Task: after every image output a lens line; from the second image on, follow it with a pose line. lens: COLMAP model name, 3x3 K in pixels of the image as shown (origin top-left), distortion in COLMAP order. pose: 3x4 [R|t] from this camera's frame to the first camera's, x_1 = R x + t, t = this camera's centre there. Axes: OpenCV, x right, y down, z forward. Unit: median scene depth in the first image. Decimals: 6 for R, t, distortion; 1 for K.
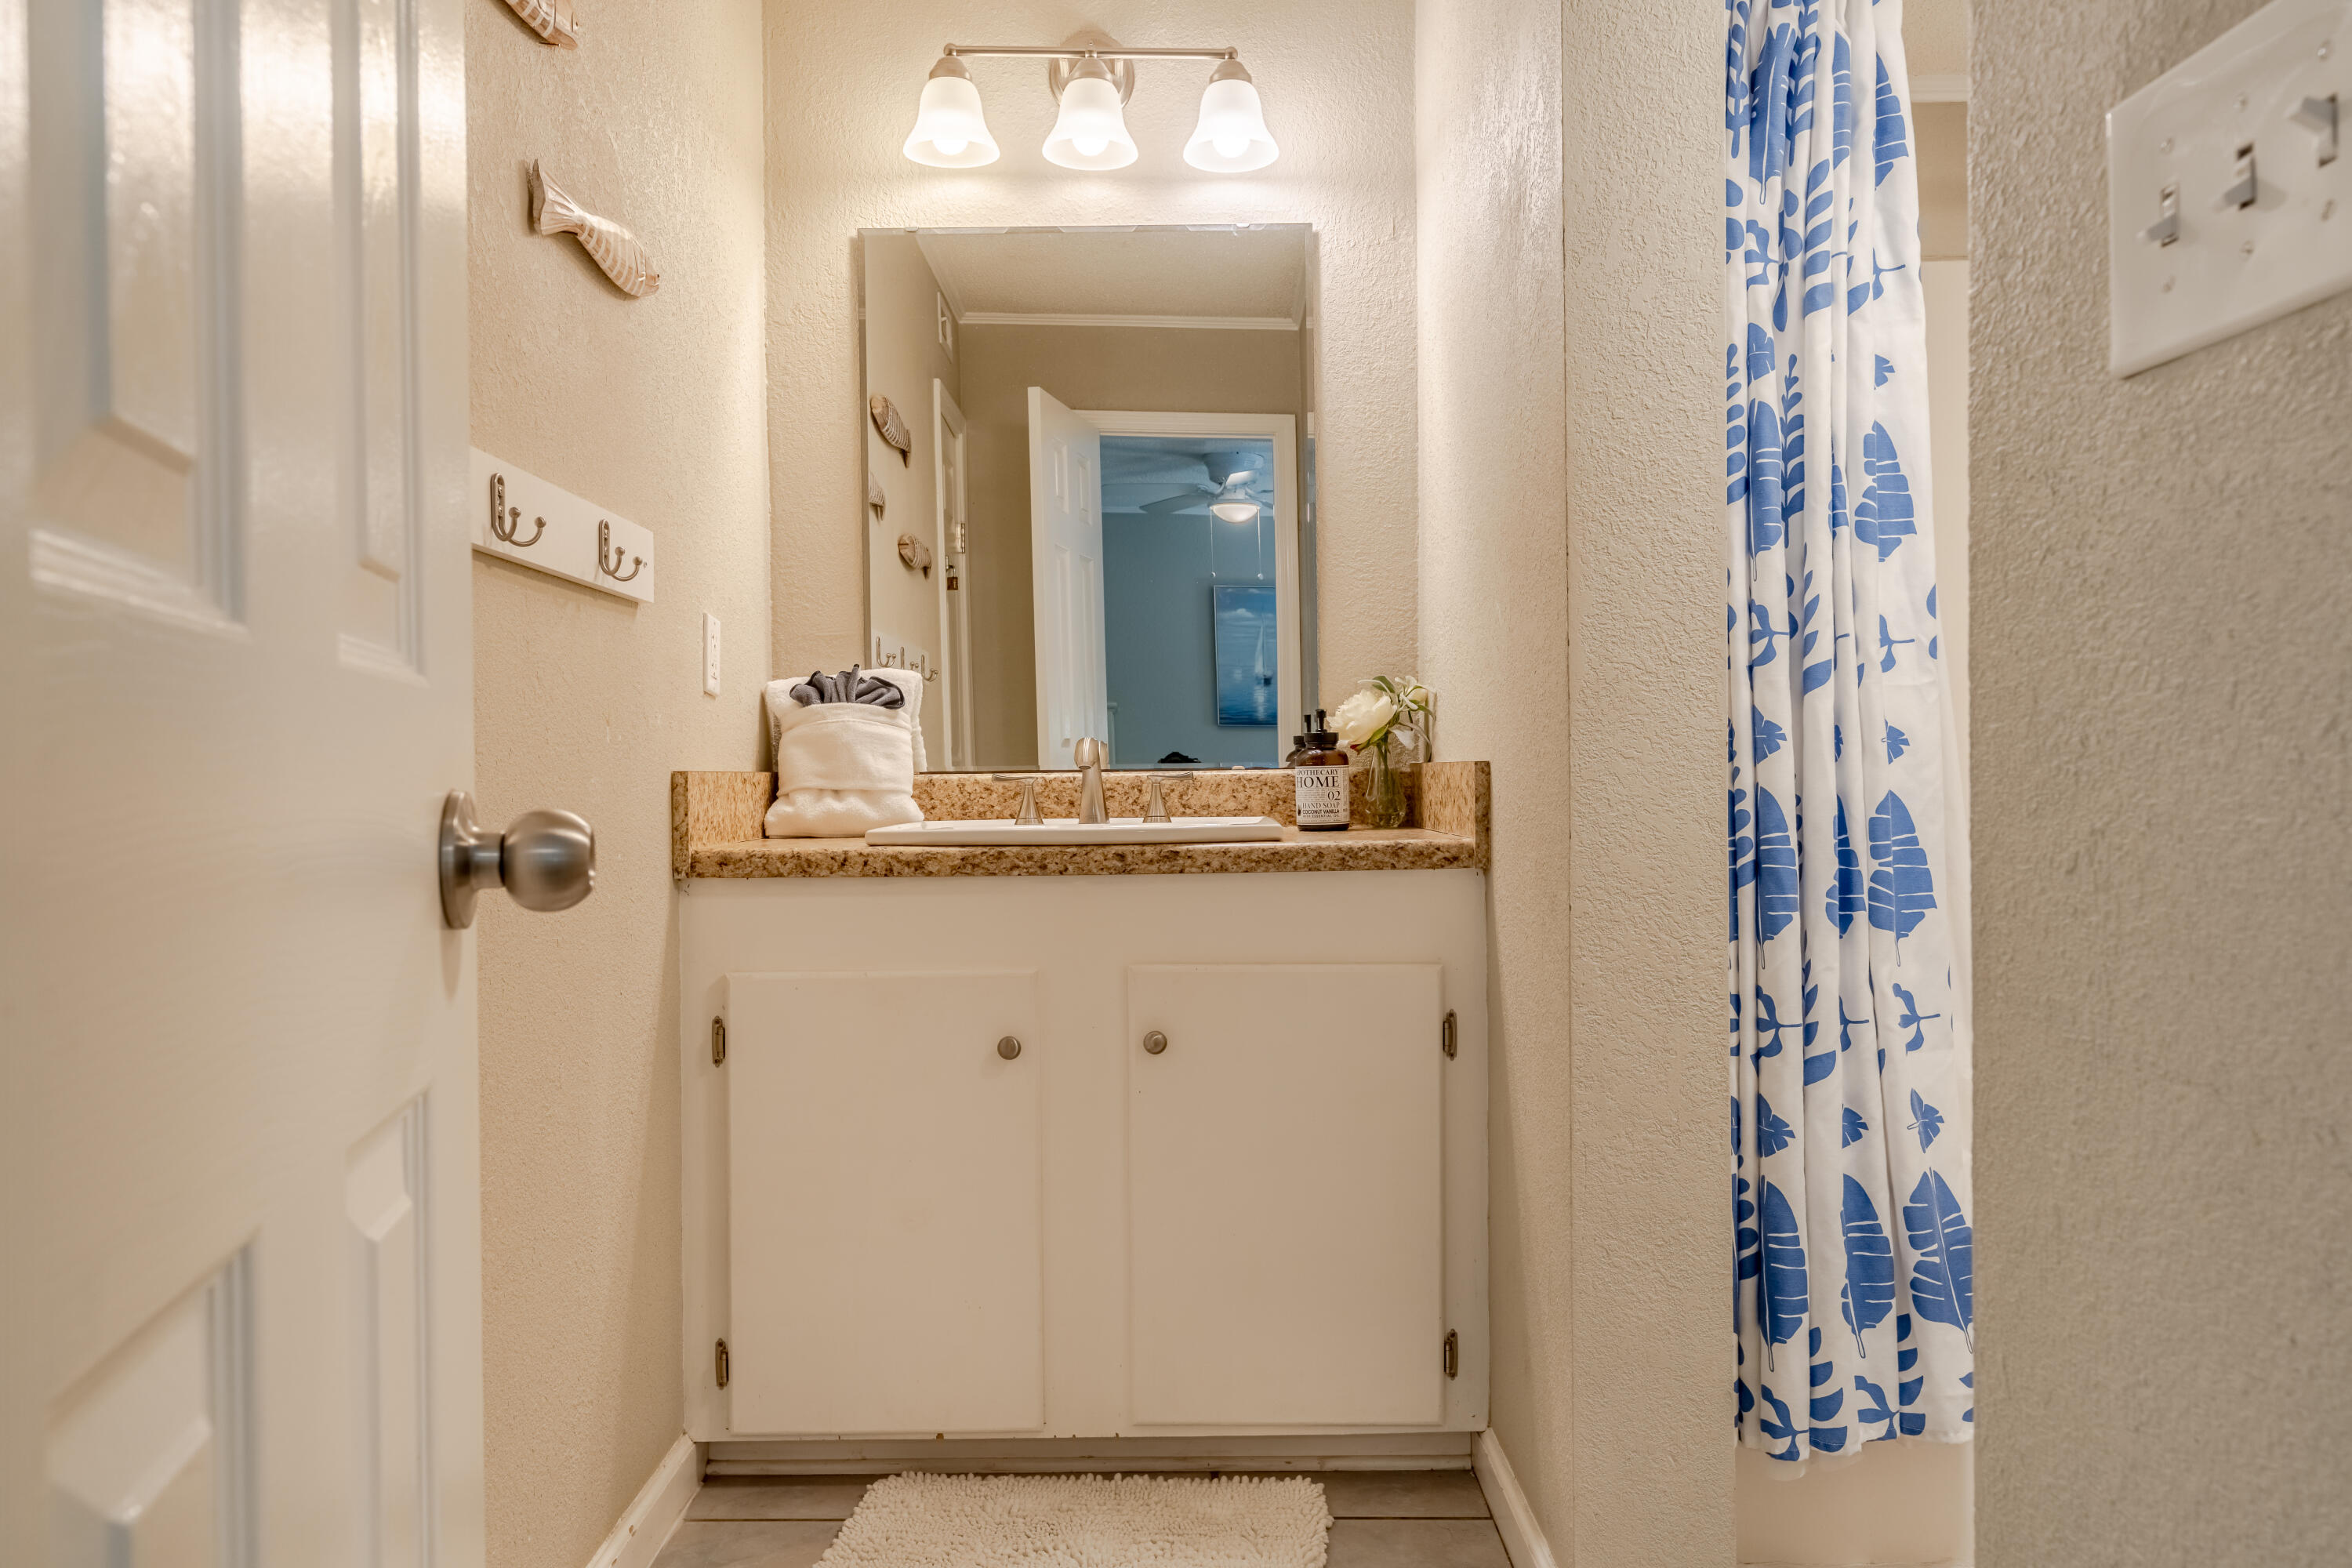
lens RADIAL K [[1652.2, 0, 1176.3], [0, 1652.2, 780.0], [0, 0, 1]] dist [-0.003106, 0.000313]
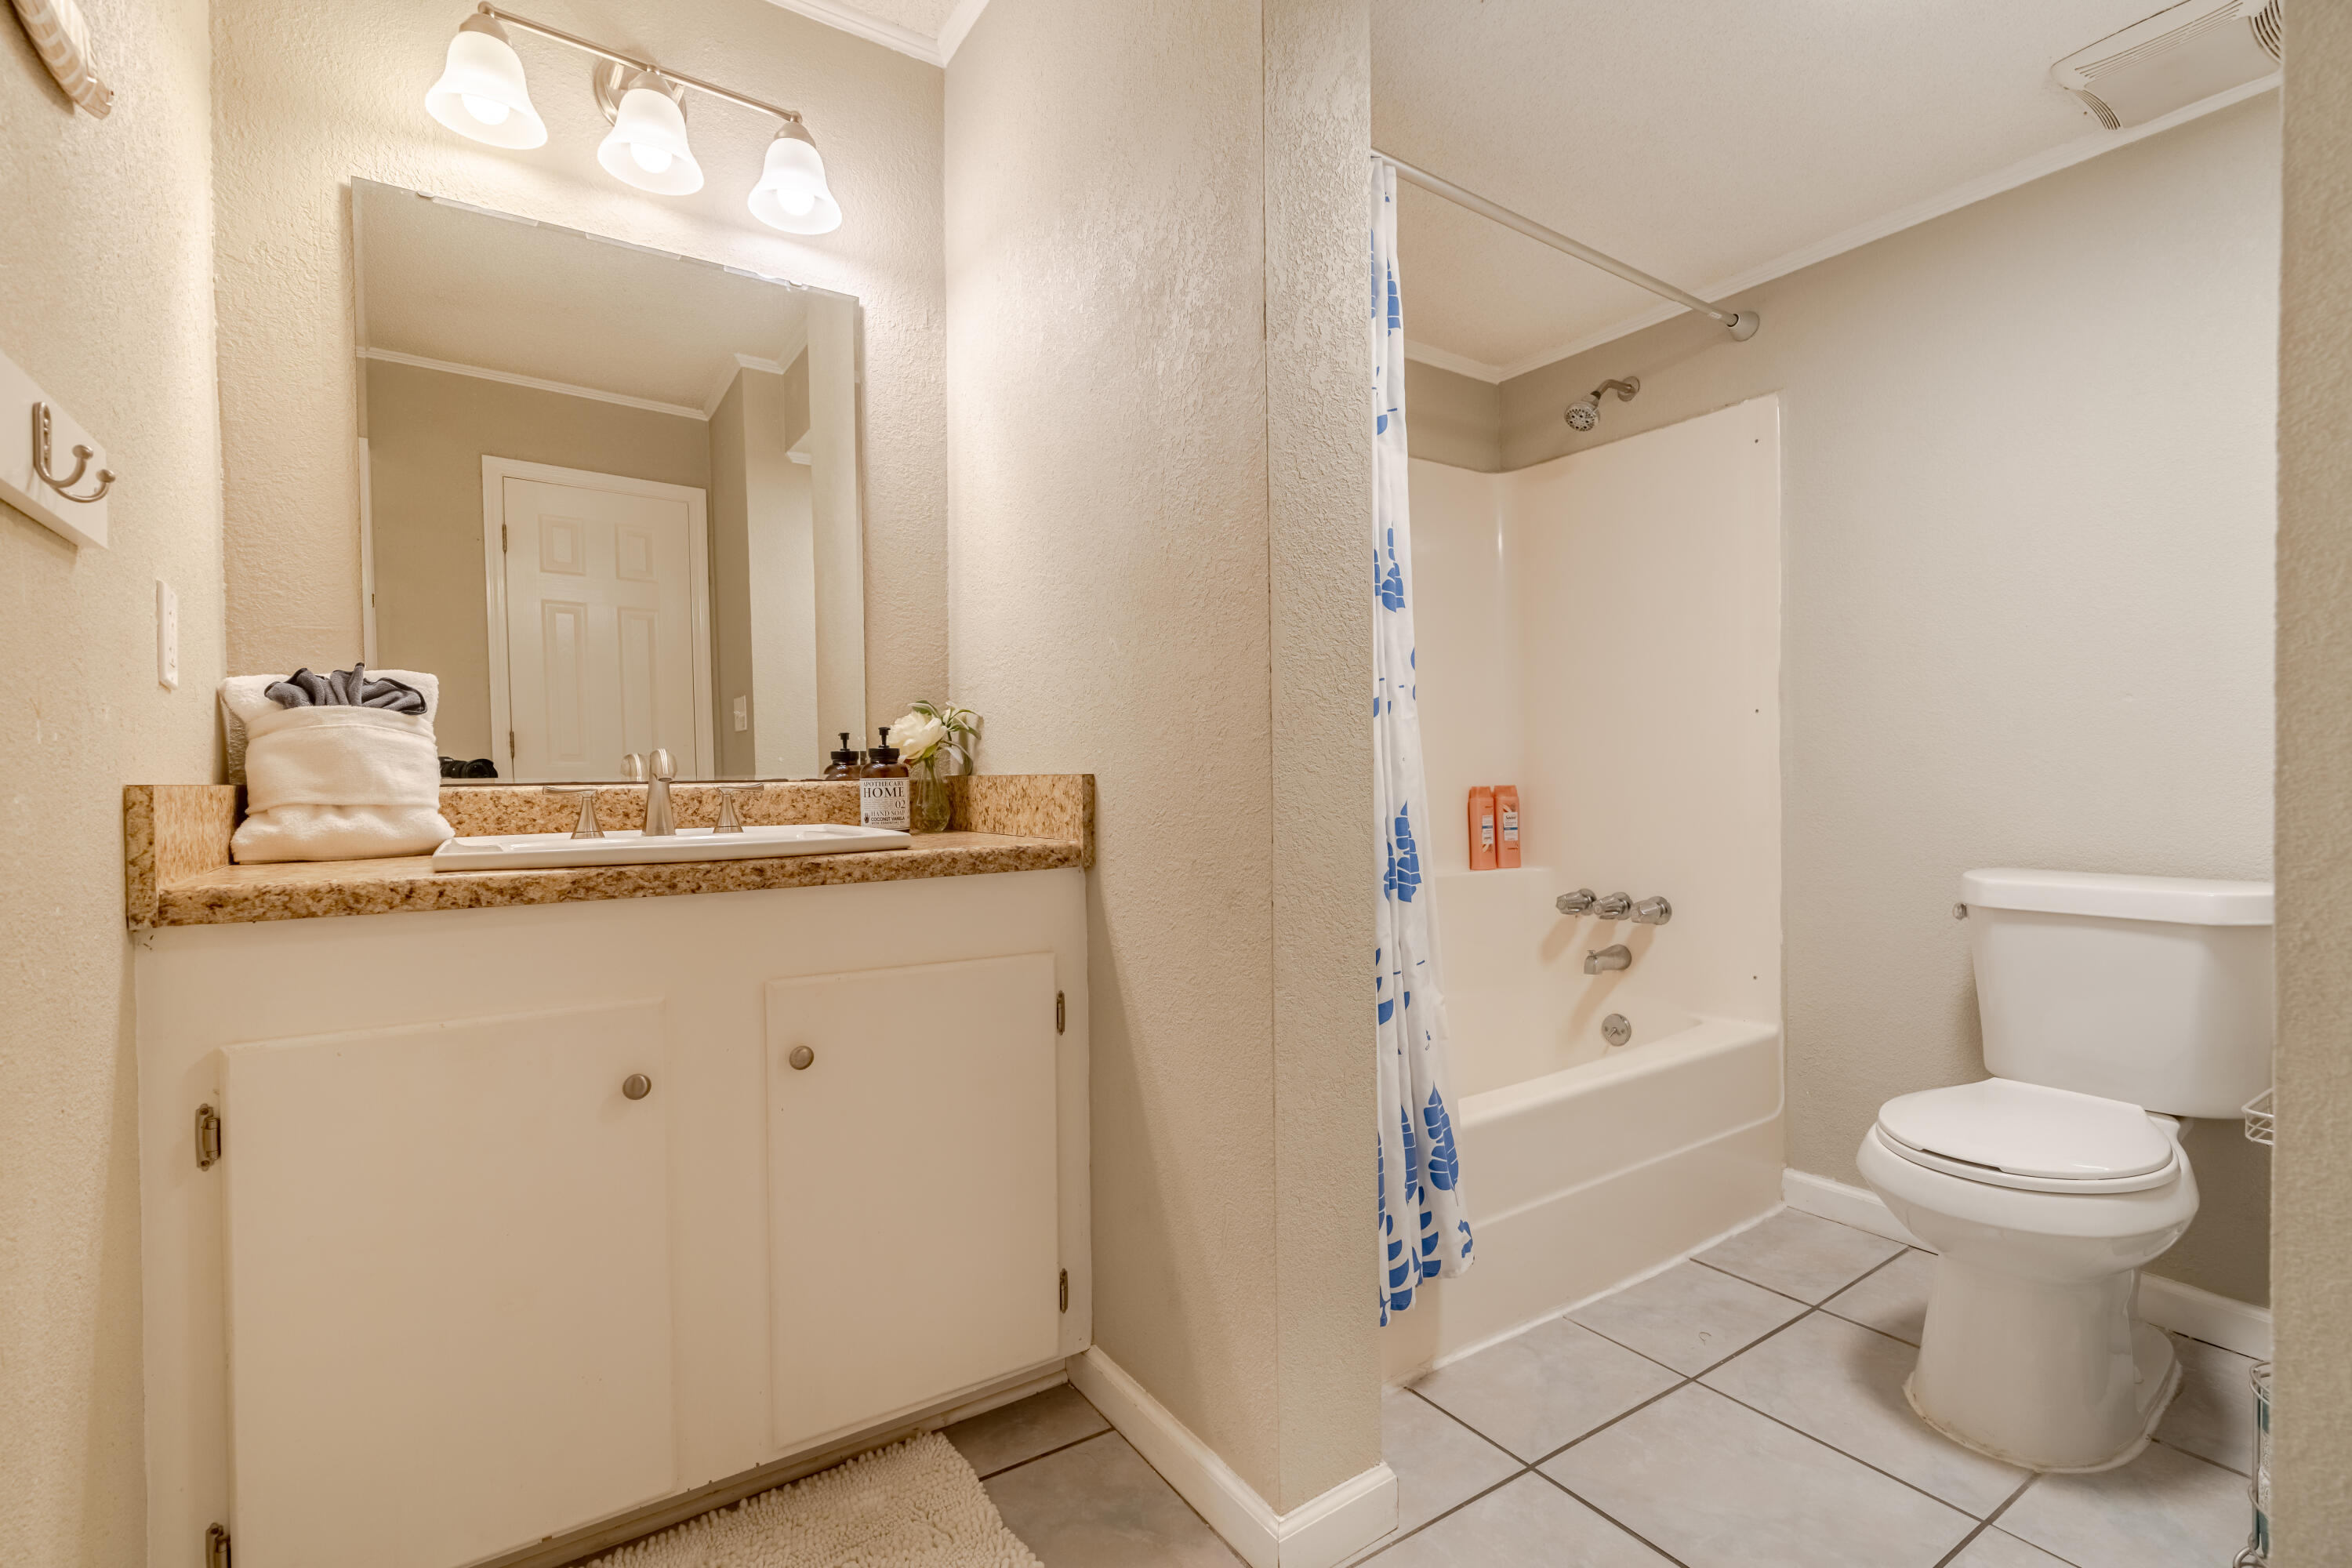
lens RADIAL K [[1058.4, 0, 1164.5], [0, 1058.4, 788.4], [0, 0, 1]] dist [-0.002144, 0.000761]
pose [[0.832447, -0.004699, 0.554085, -0.175039], [0.003668, 0.999989, 0.002969, -0.003334], [-0.554092, -0.000439, 0.832455, 0.338414]]
